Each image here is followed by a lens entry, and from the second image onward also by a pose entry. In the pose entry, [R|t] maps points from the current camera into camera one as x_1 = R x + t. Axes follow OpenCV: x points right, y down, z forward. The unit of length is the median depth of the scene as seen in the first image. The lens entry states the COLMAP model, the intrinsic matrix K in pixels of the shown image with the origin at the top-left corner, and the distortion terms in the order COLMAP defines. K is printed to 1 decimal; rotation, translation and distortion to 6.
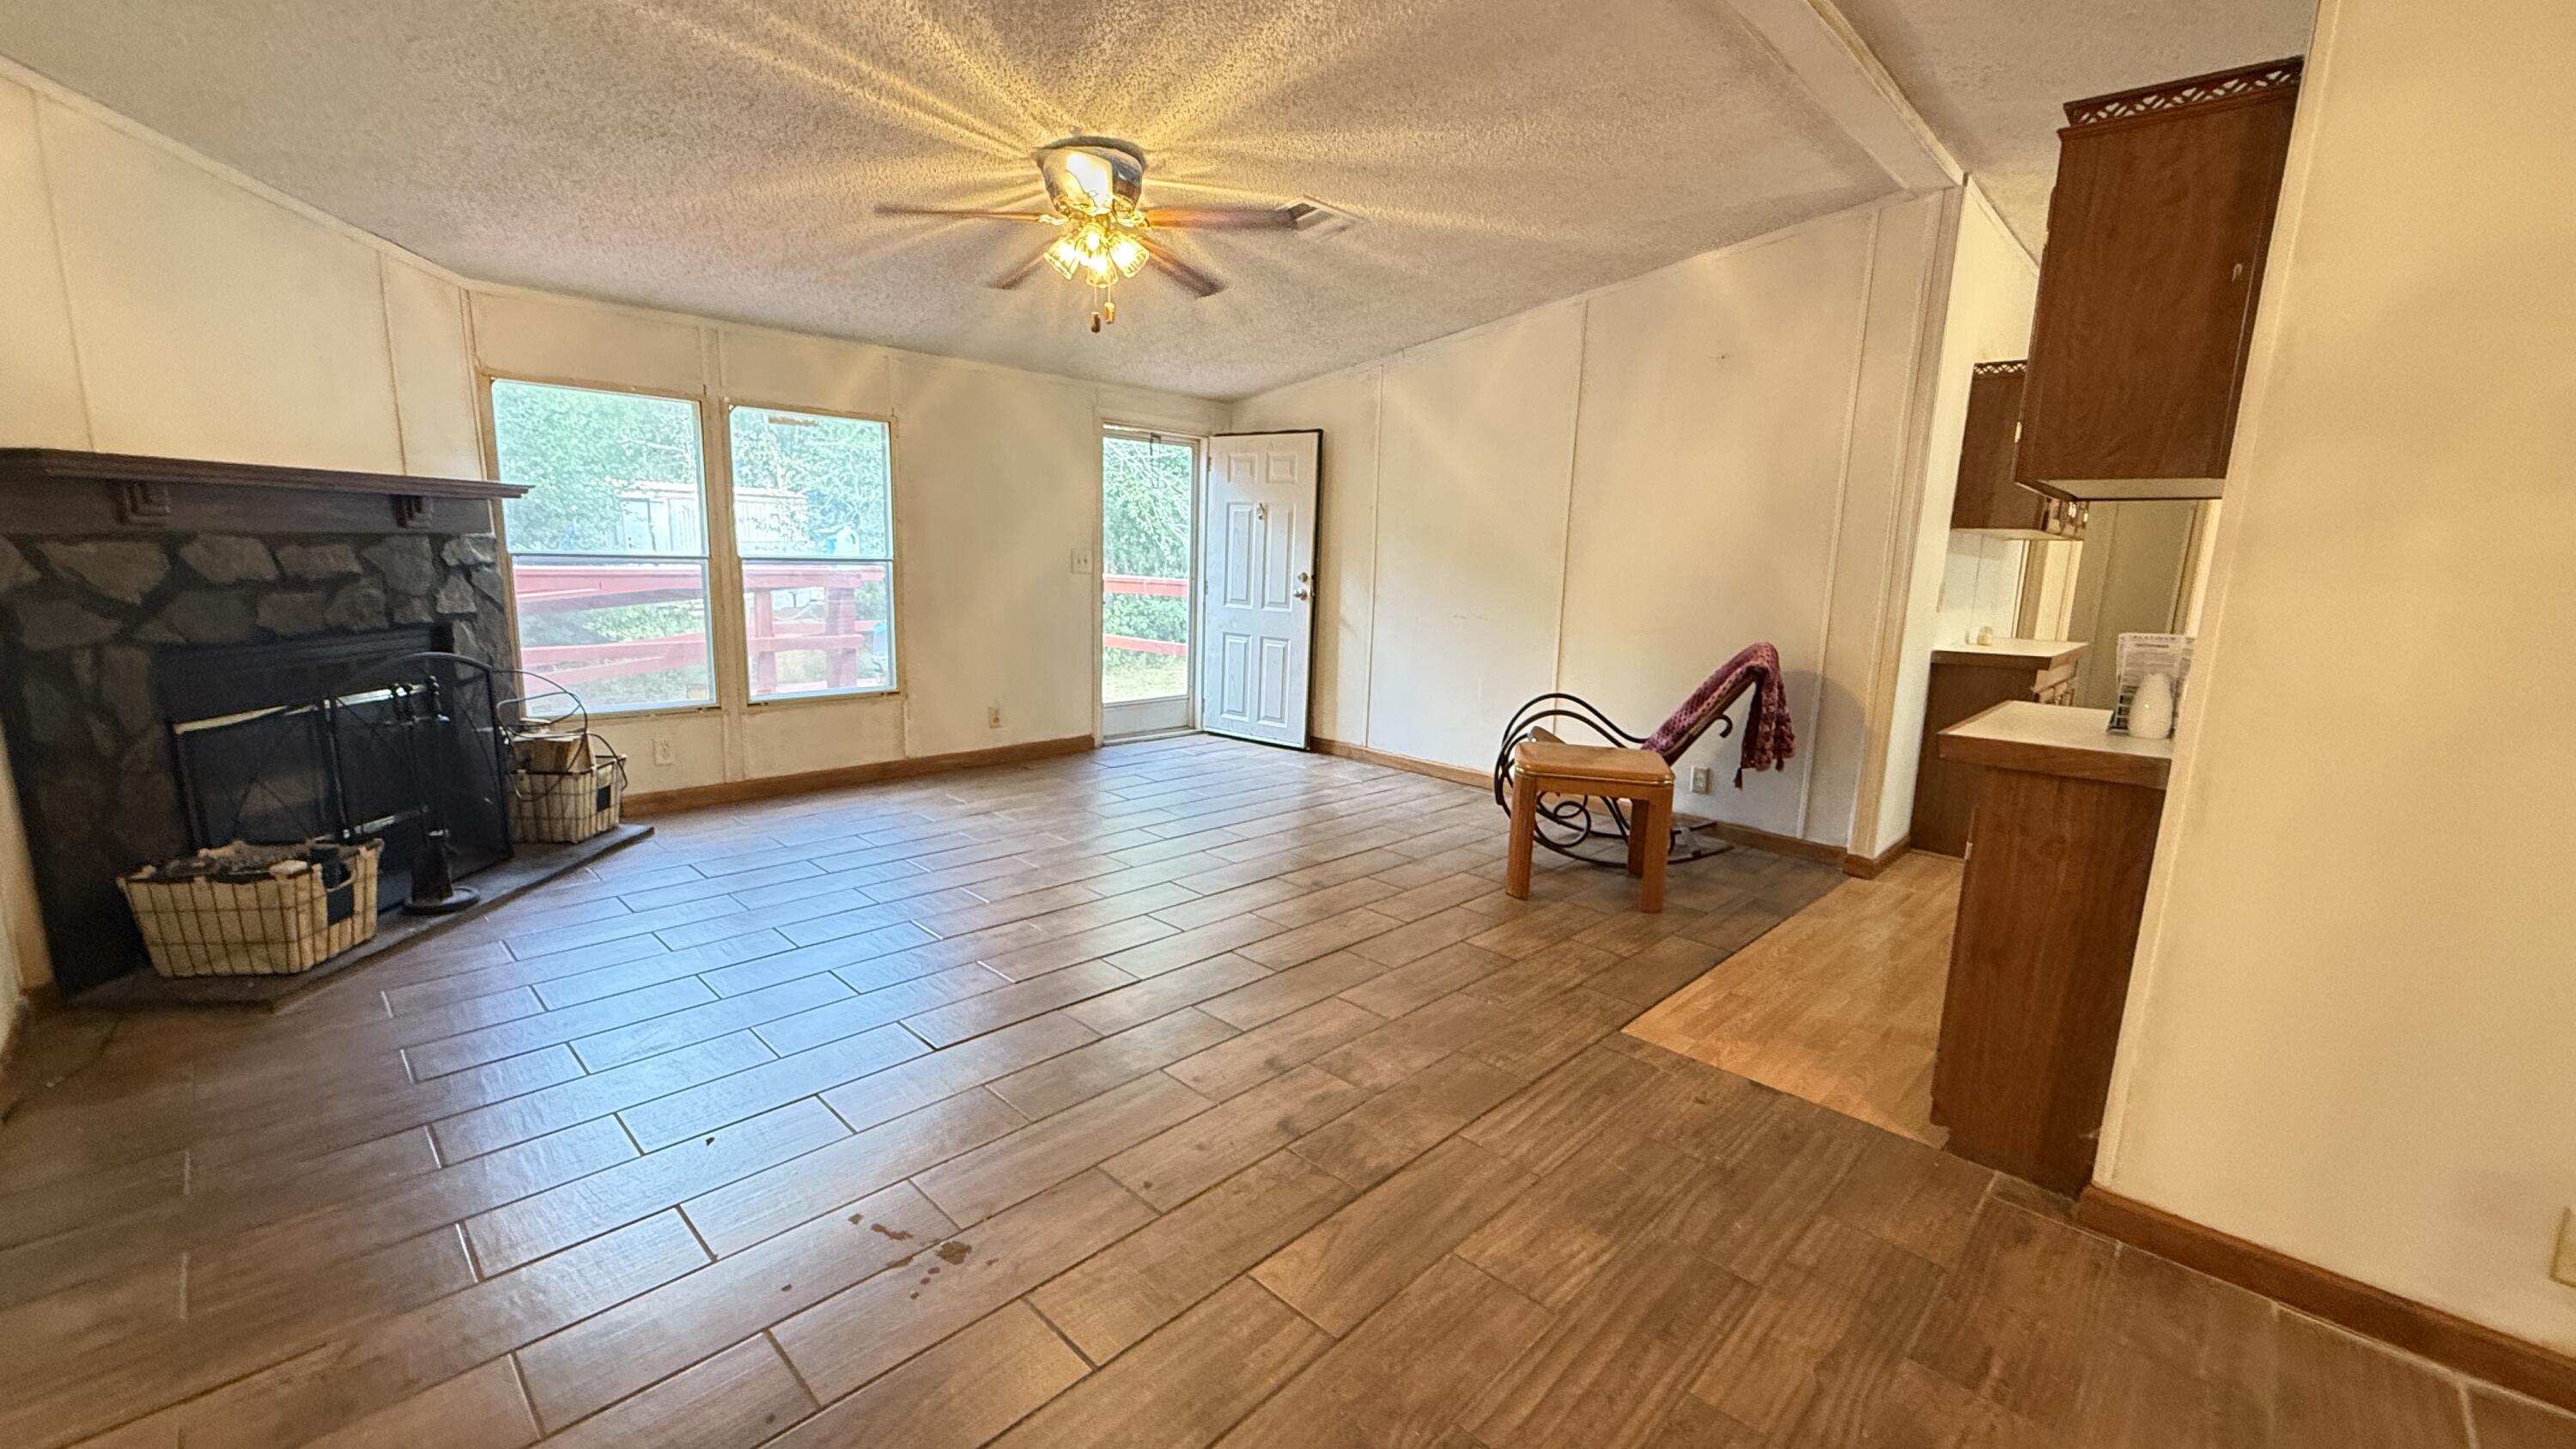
lens RADIAL K [[1009.4, 0, 1292.6], [0, 1009.4, 727.9], [0, 0, 1]] dist [0.000224, 0.000095]
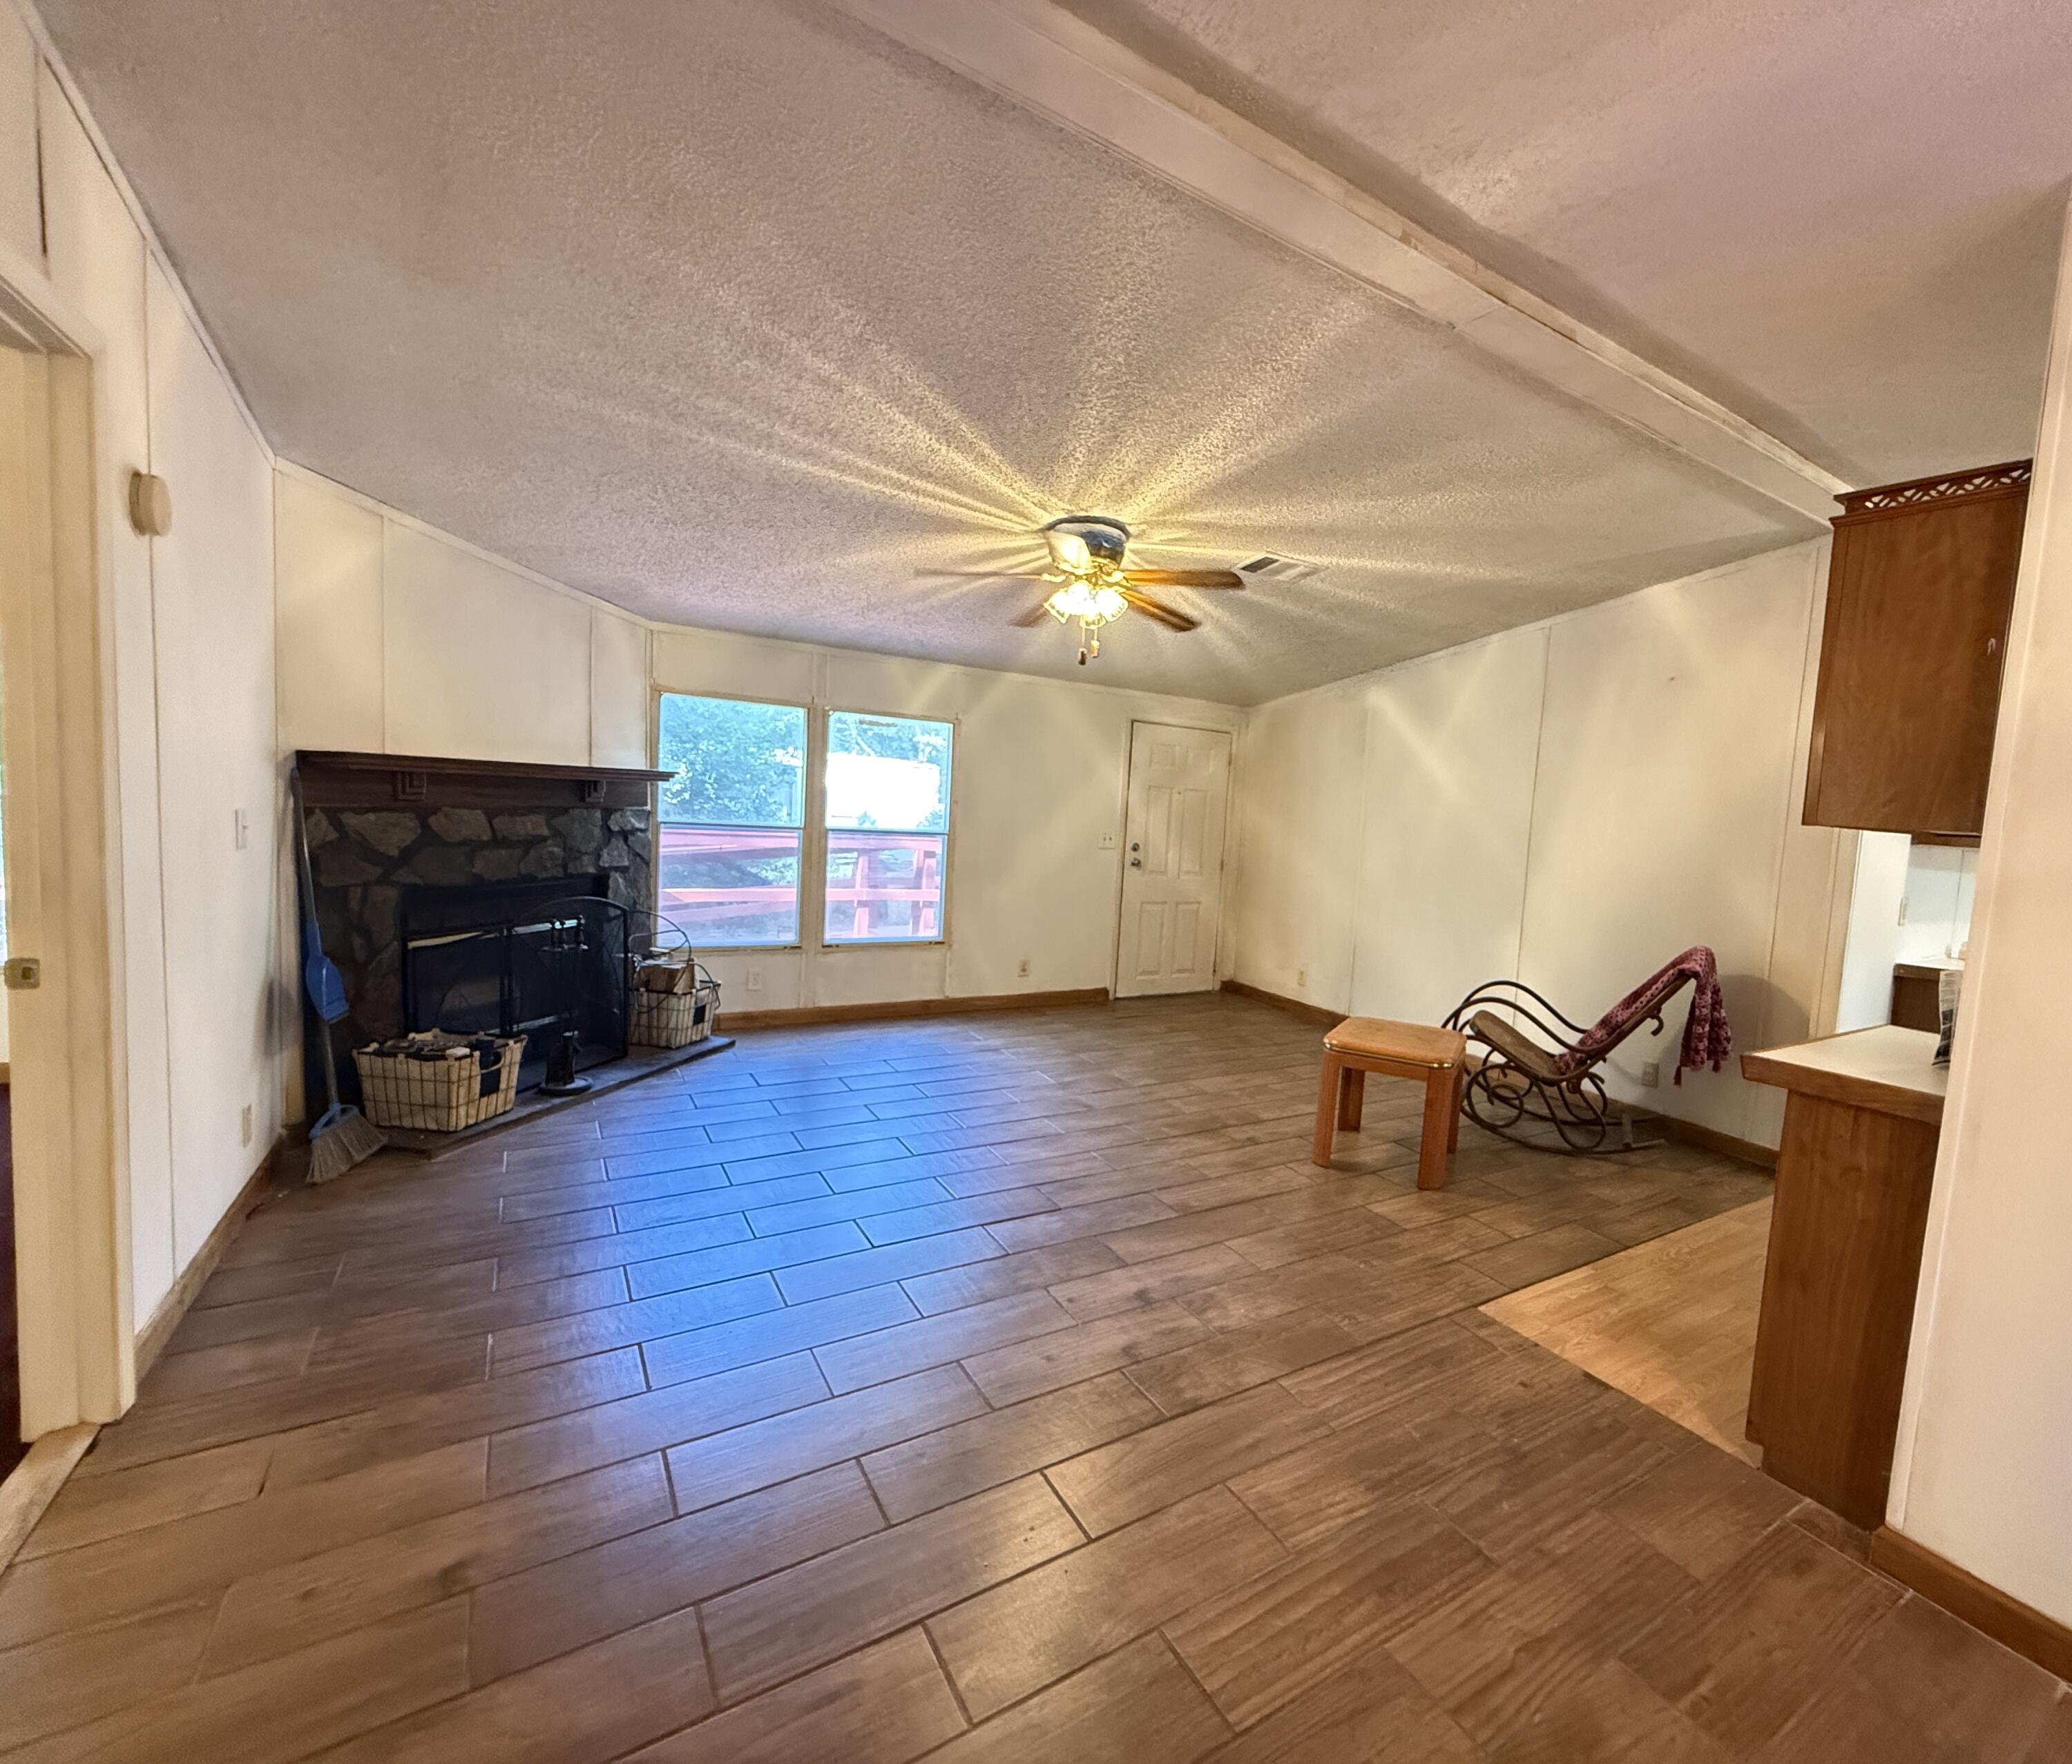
lens RADIAL K [[924.8, 0, 1182.5], [0, 924.8, 890.0], [0, 0, 1]] dist [0.000148, -0.000176]
pose [[0.980439, 0.048333, -0.190798, 0.177913], [-0.066952, 0.993471, -0.092375, -0.027049], [0.185087, 0.103342, 0.977273, -0.057633]]
